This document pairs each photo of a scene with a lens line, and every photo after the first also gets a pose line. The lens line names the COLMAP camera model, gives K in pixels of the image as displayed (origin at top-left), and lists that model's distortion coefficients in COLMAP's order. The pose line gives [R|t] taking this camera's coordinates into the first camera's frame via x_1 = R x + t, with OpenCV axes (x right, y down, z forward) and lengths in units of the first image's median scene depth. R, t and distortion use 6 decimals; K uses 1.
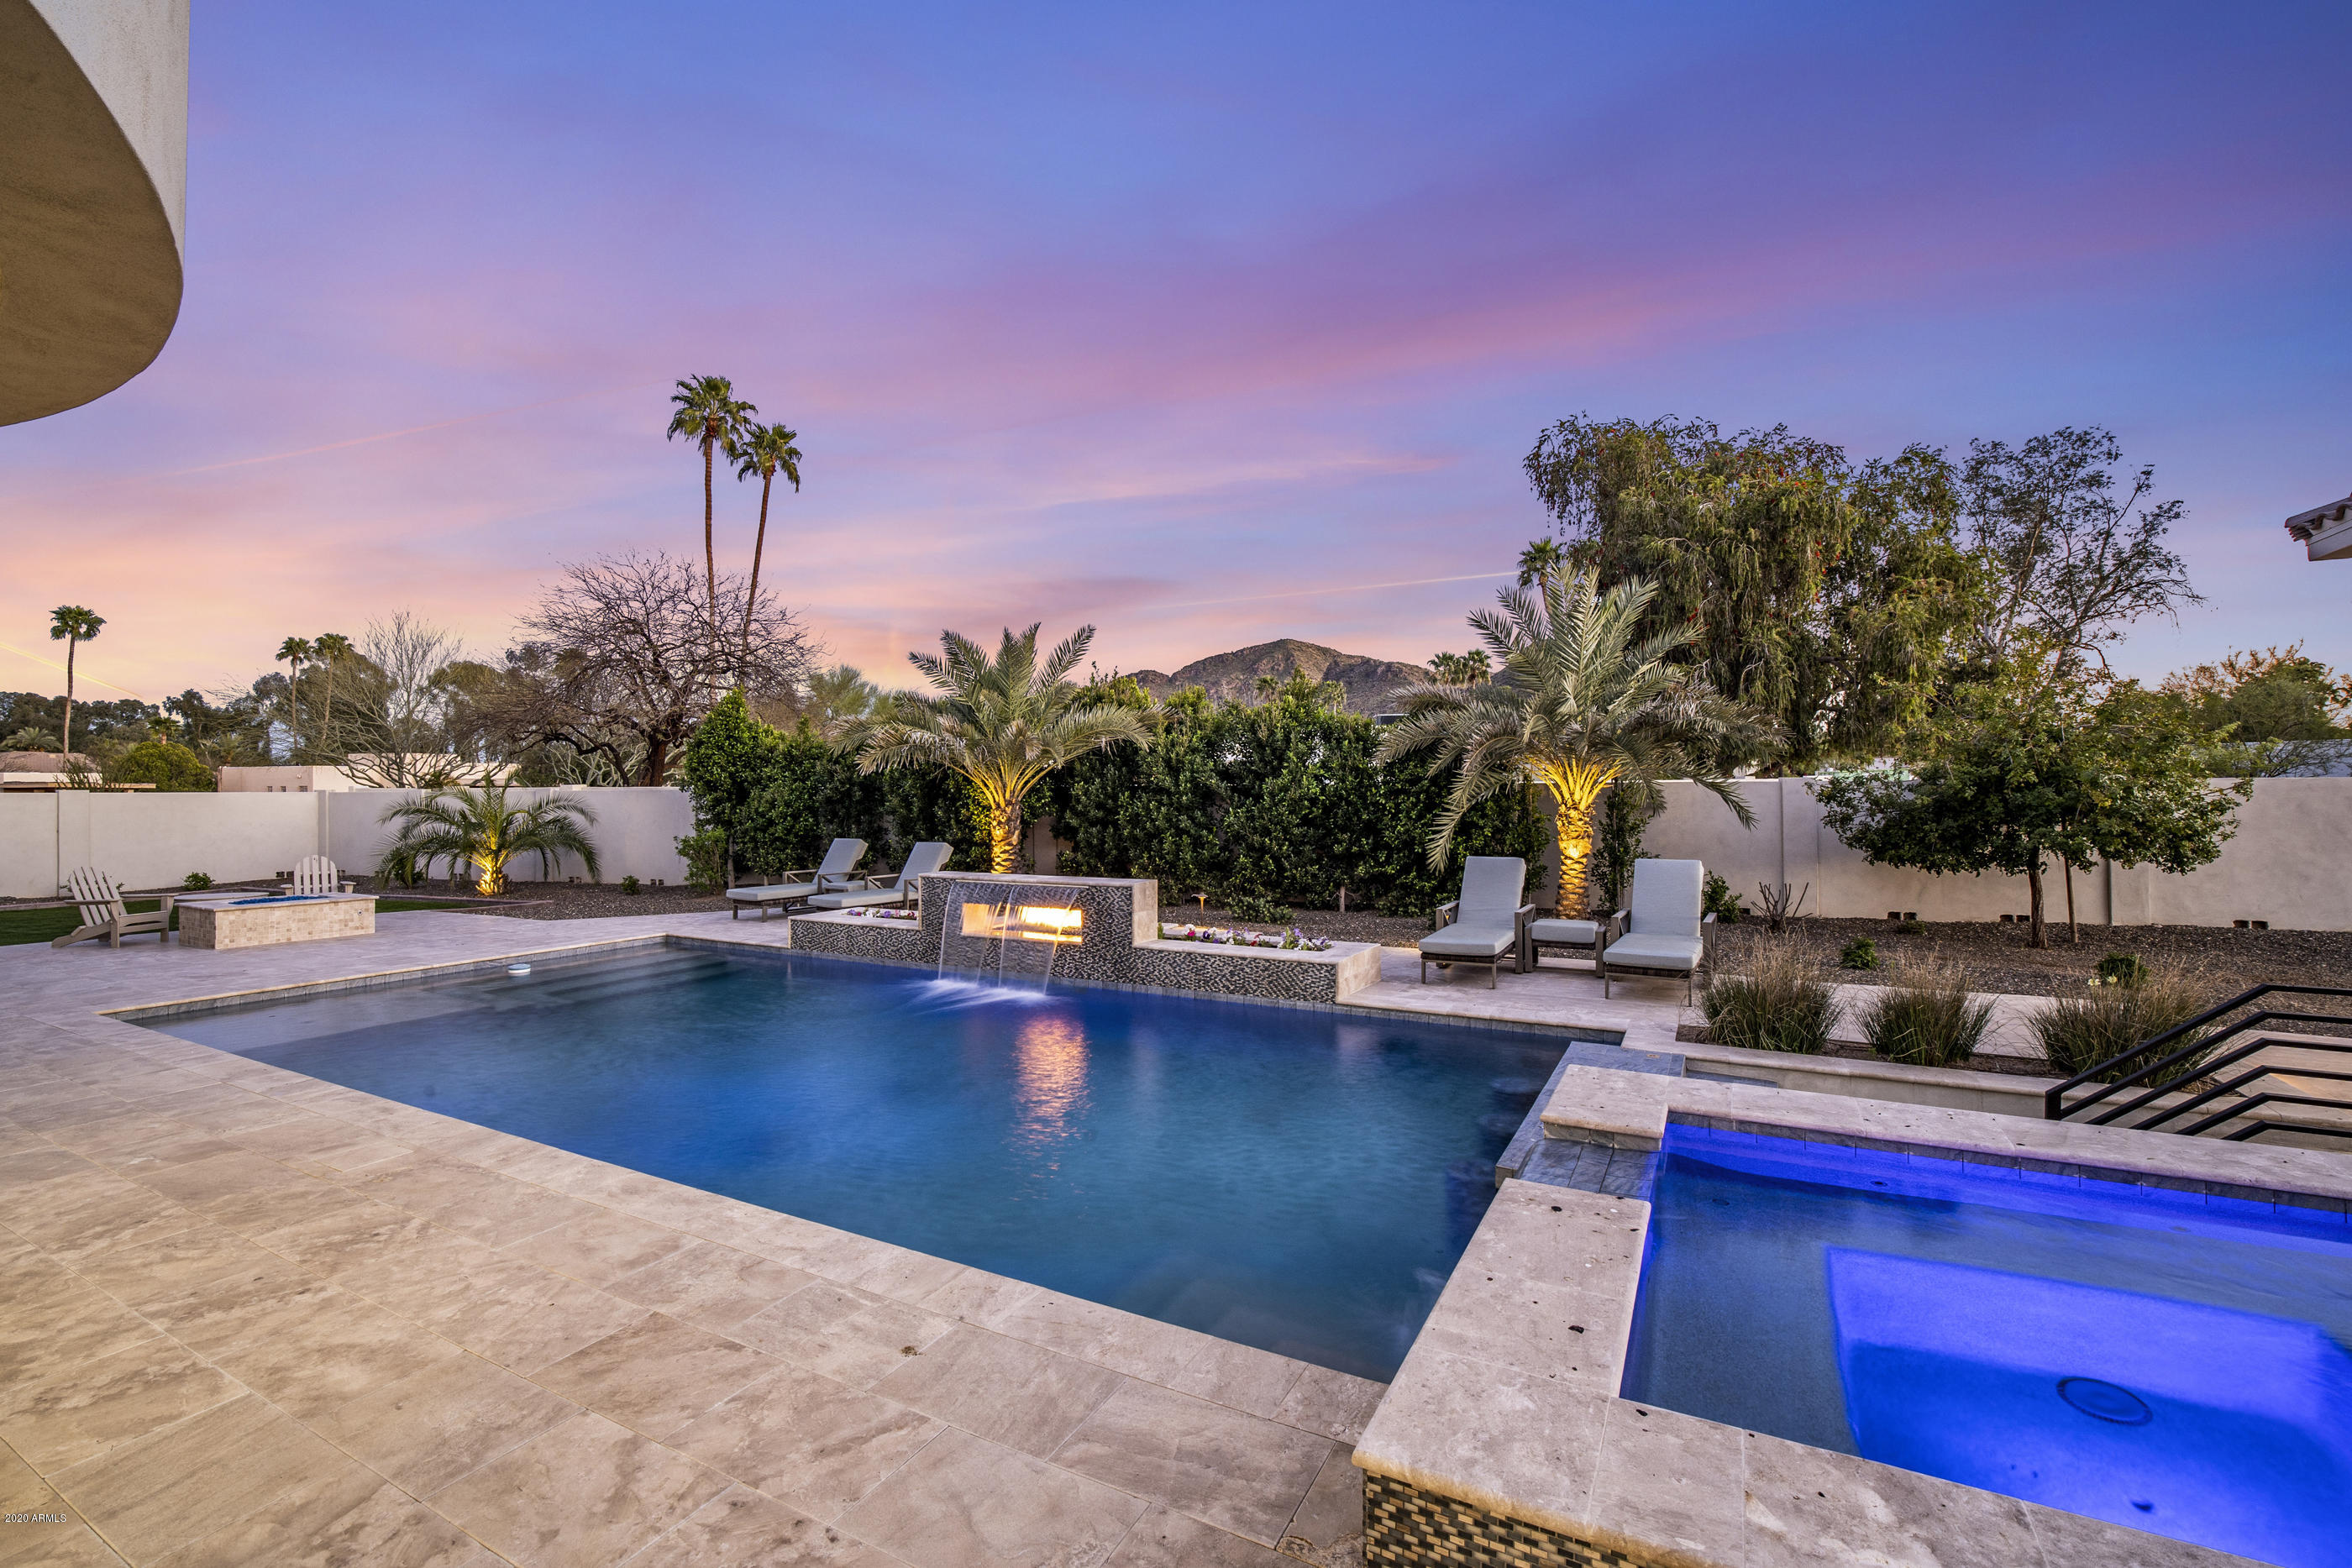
lens RADIAL K [[1012.9, 0, 1174.1], [0, 1012.9, 788.4], [0, 0, 1]] dist [-0.010896, 0.000435]
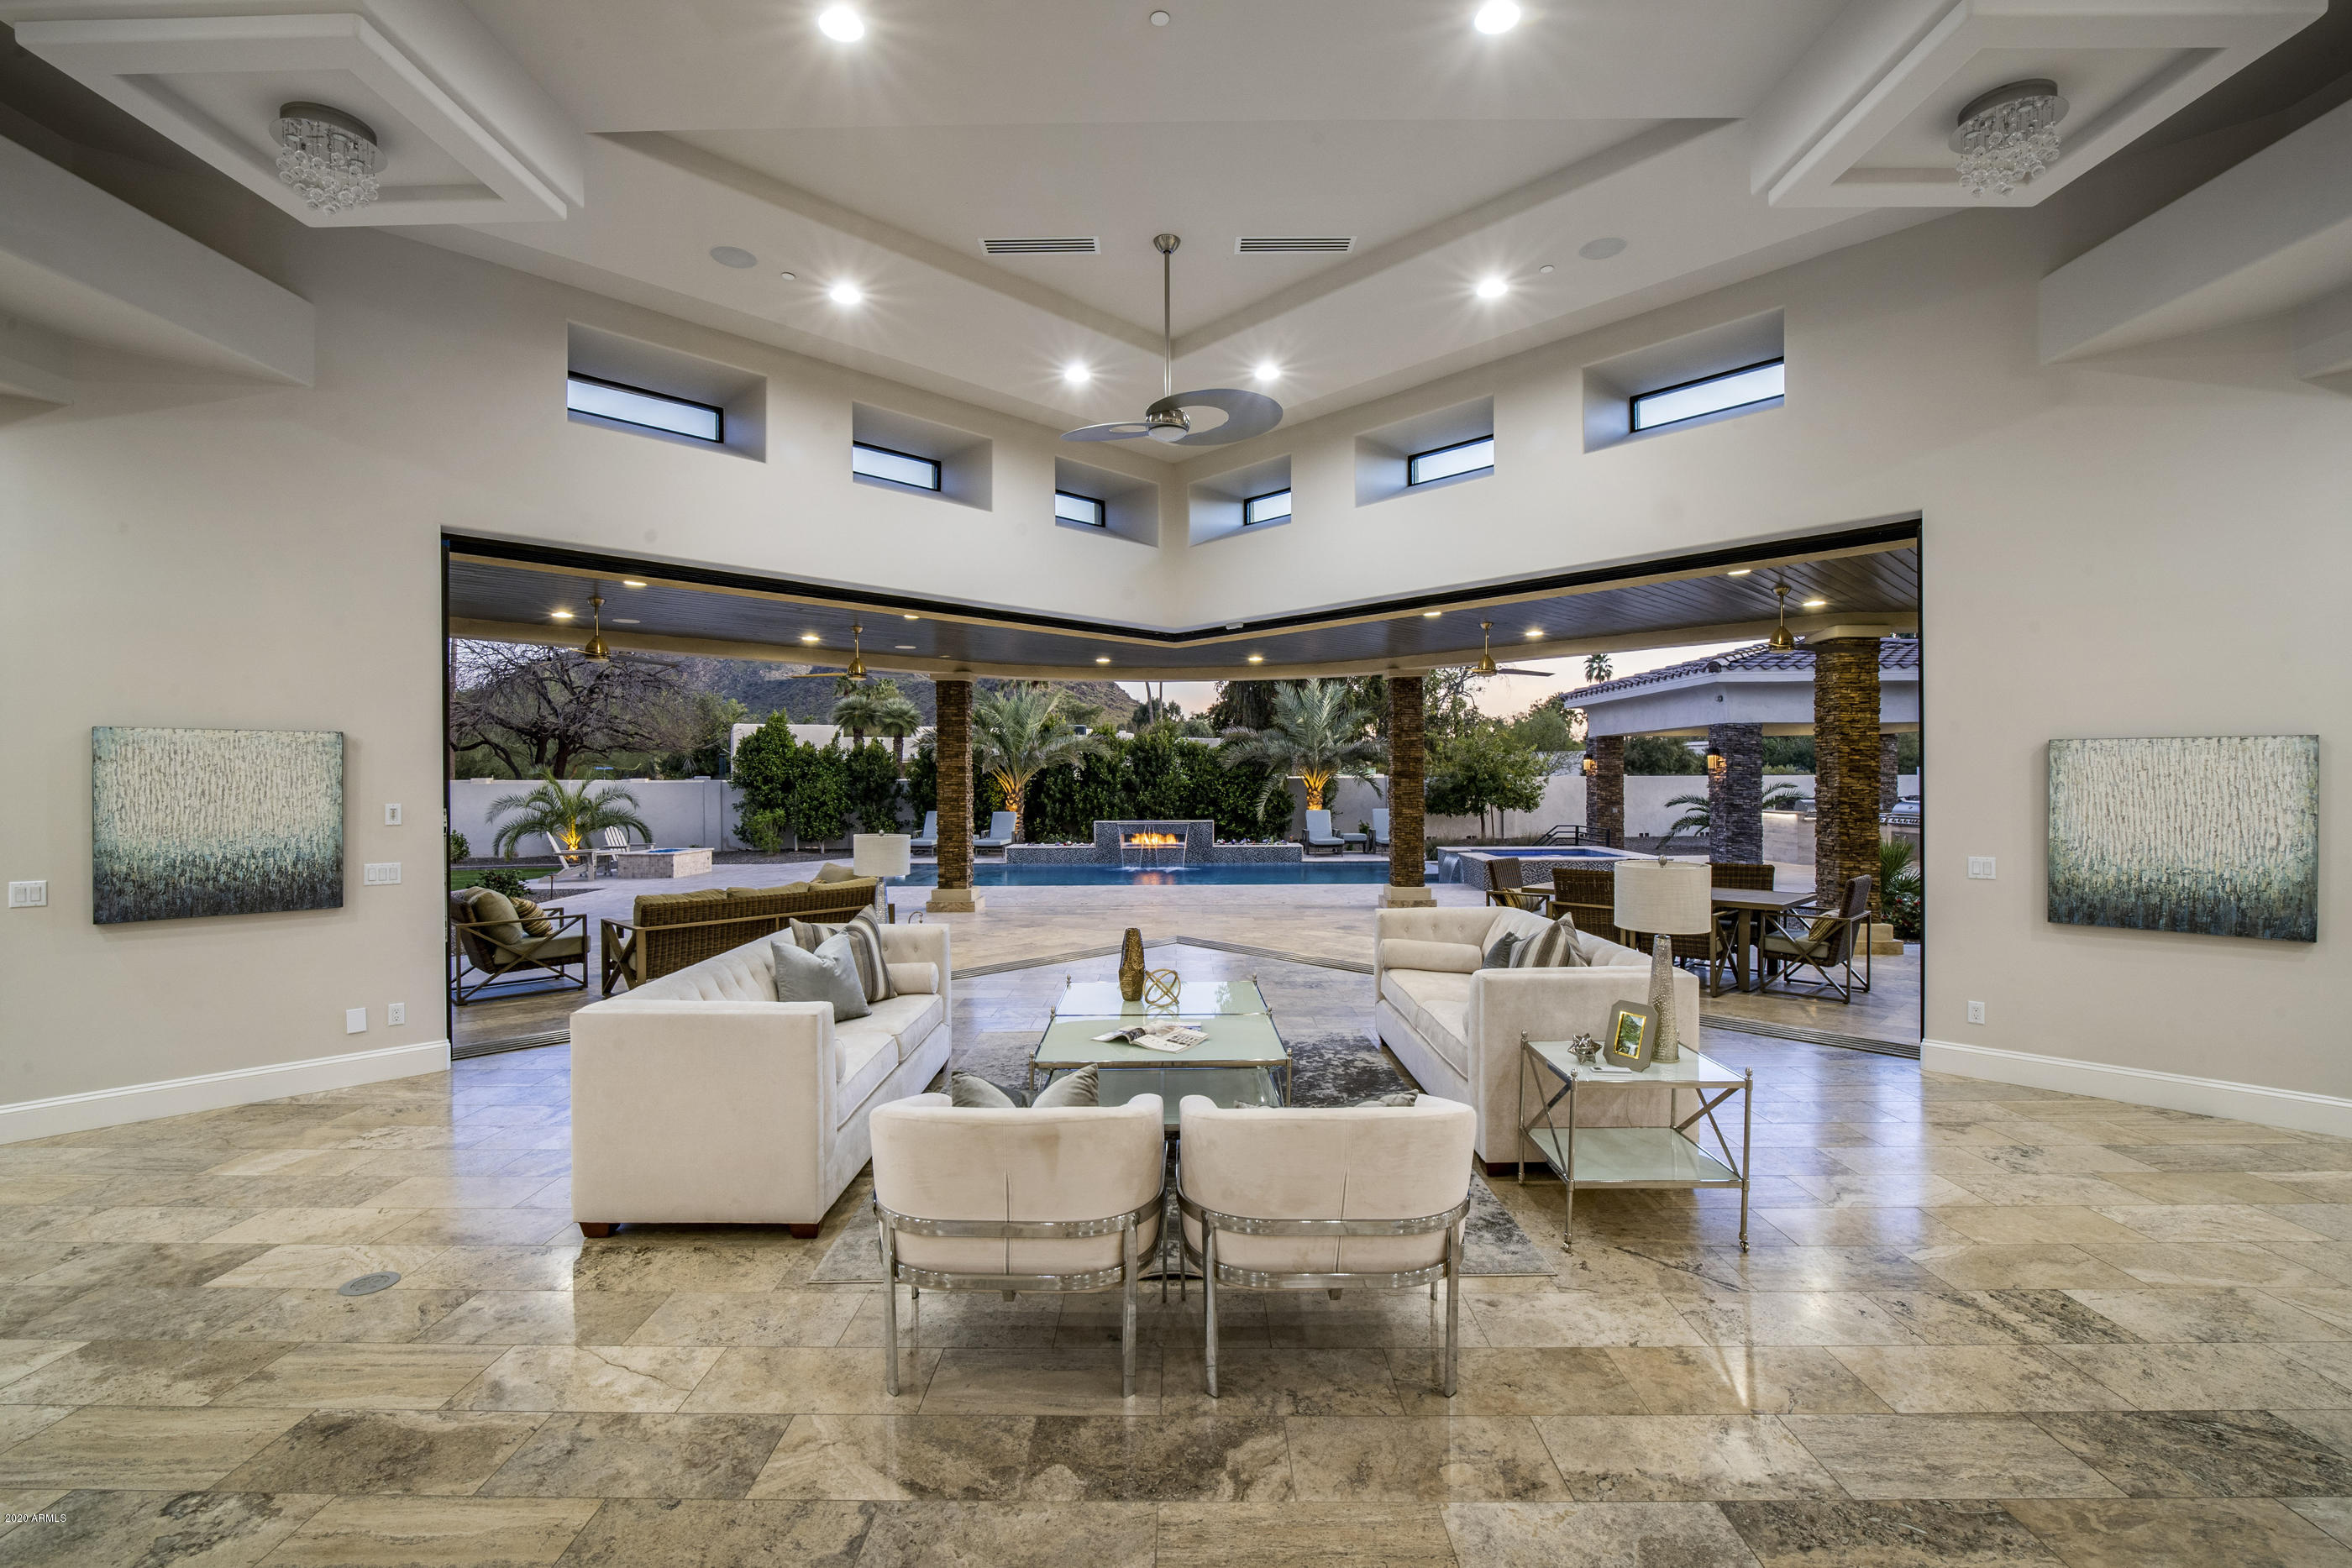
lens RADIAL K [[1030.1, 0, 1173.3], [0, 1030.1, 794.0], [0, 0, 1]] dist [-0.011738, 0.000338]
pose [[0.883900, -0.006064, 0.467637, -0.744073], [-0.000201, 0.999911, 0.013345, -0.001204], [-0.467676, -0.011889, 0.883820, -0.653133]]
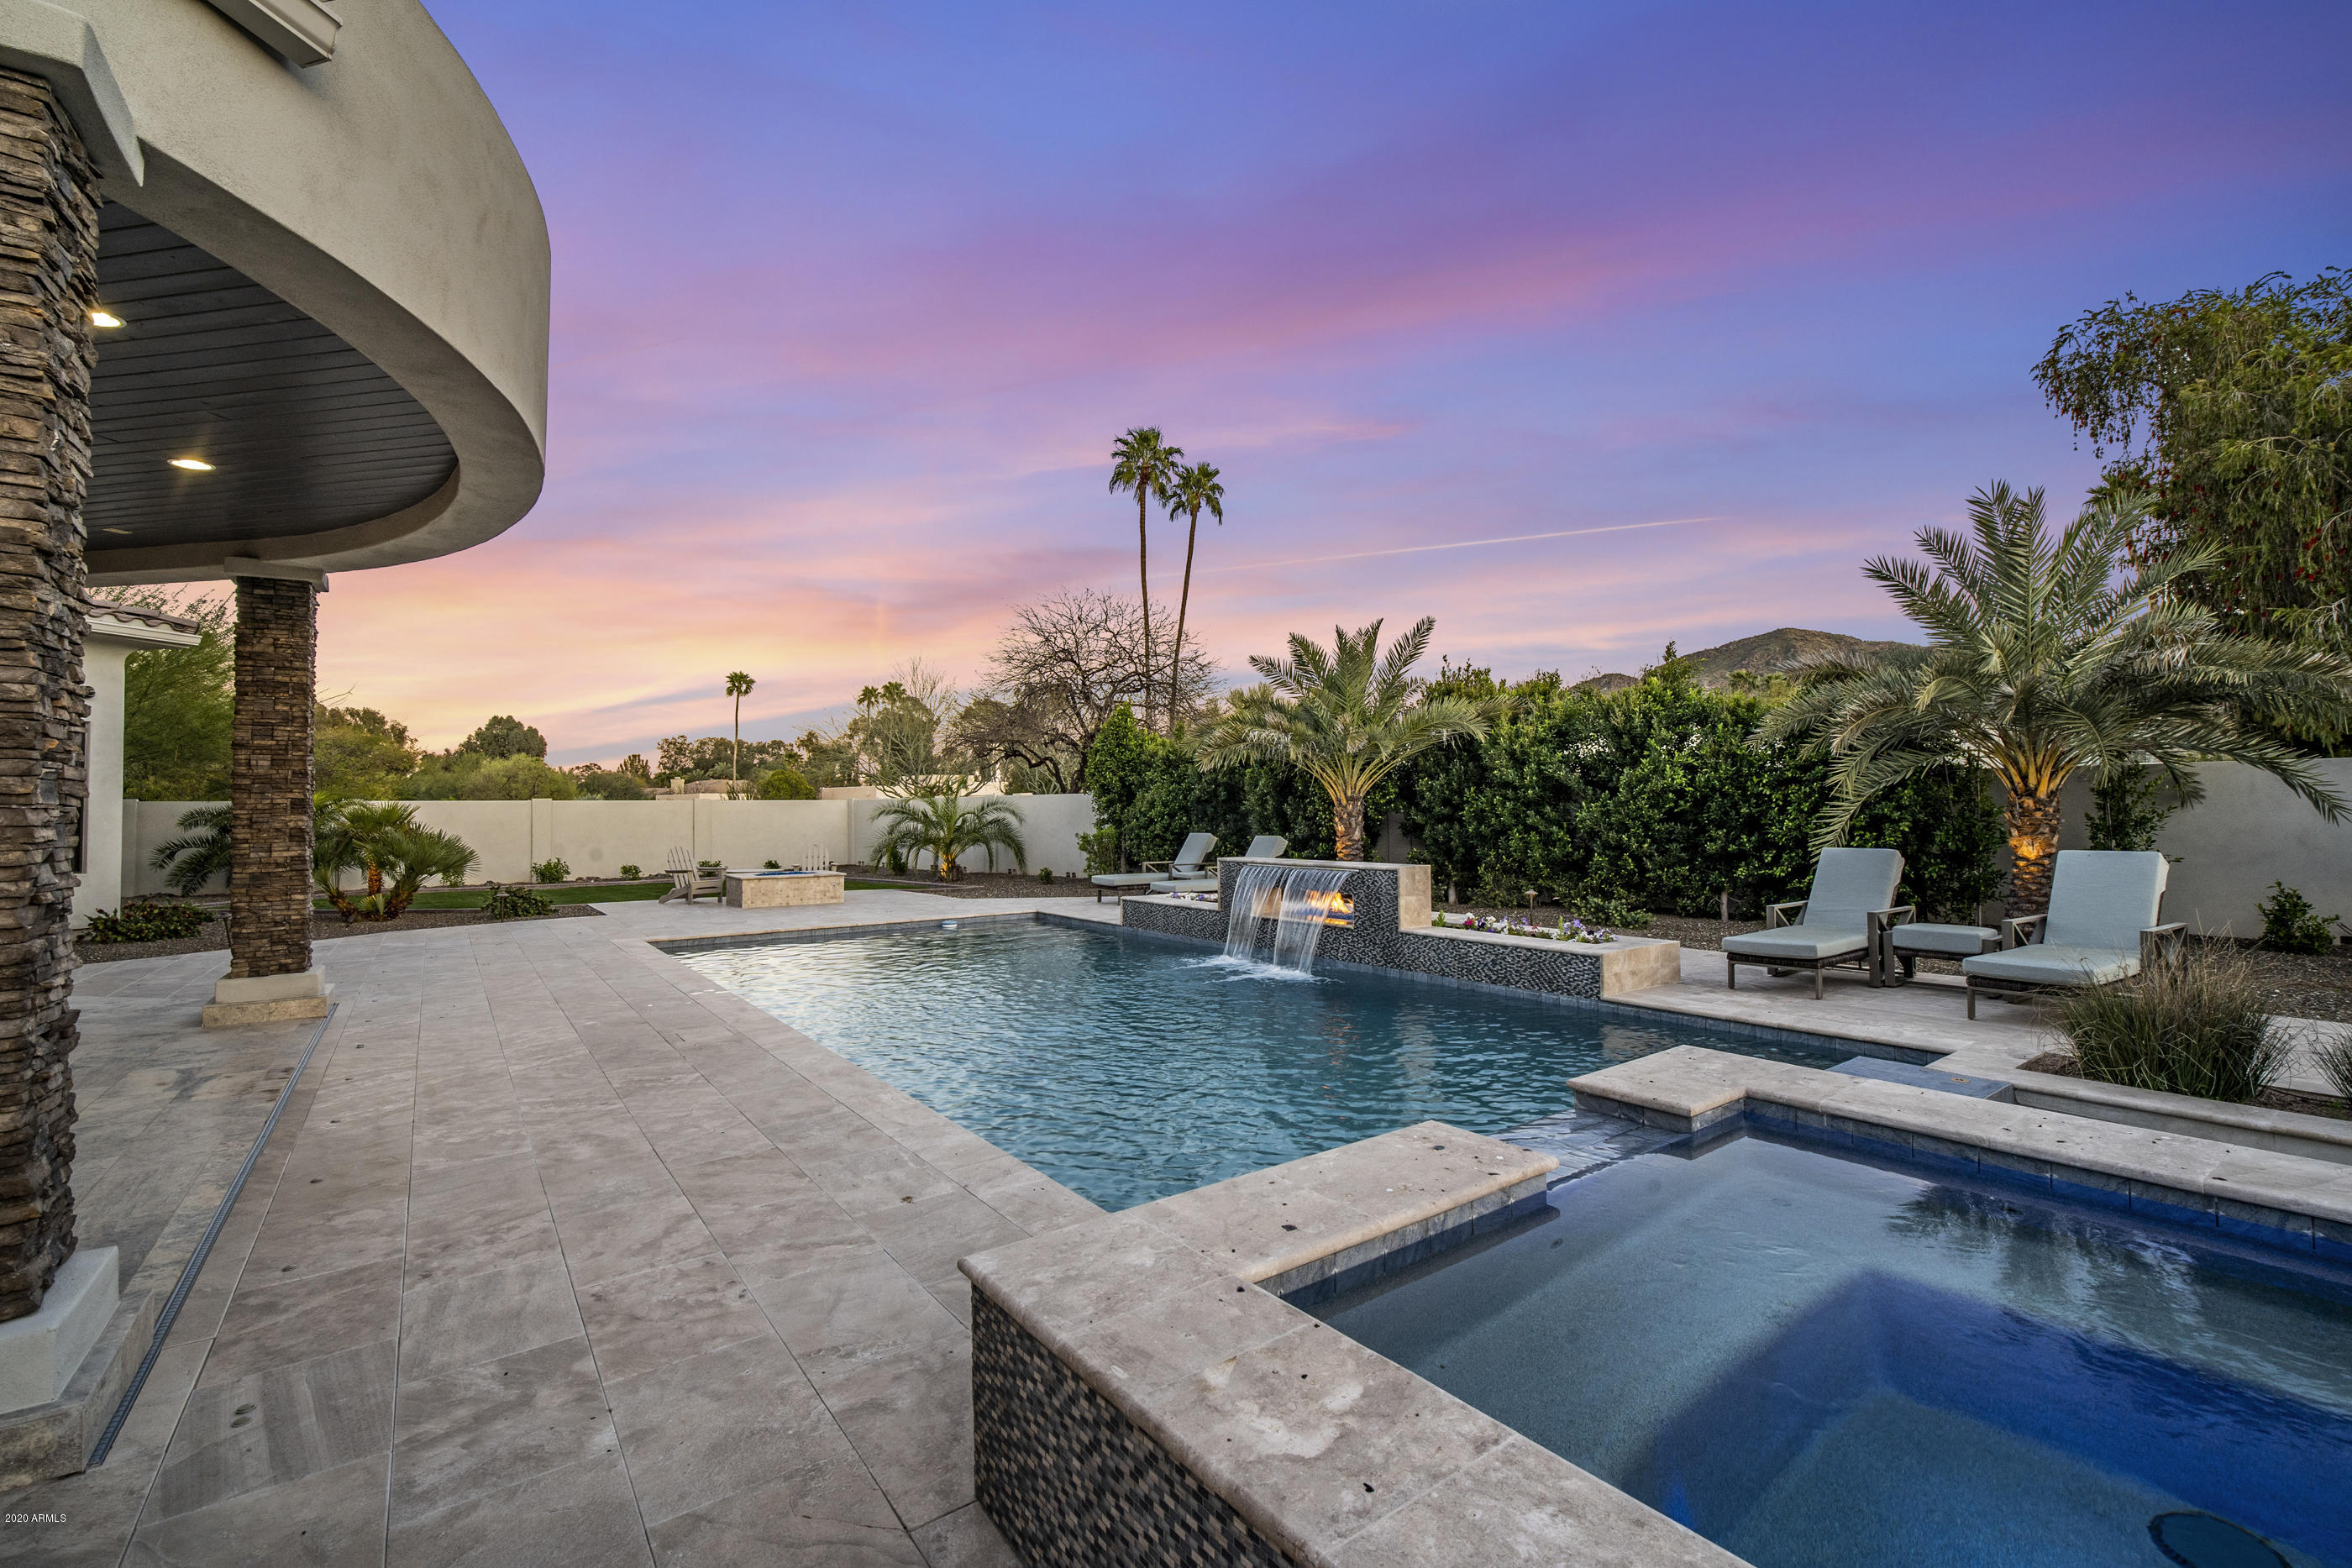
lens RADIAL K [[1012.9, 0, 1174.1], [0, 1012.9, 788.4], [0, 0, 1]] dist [-0.010896, 0.000435]
pose [[0.906031, -0.012865, -0.423016, 0.105213], [0.006517, 0.999843, -0.016450, 0.019001], [0.423161, 0.012147, 0.905973, 0.009874]]
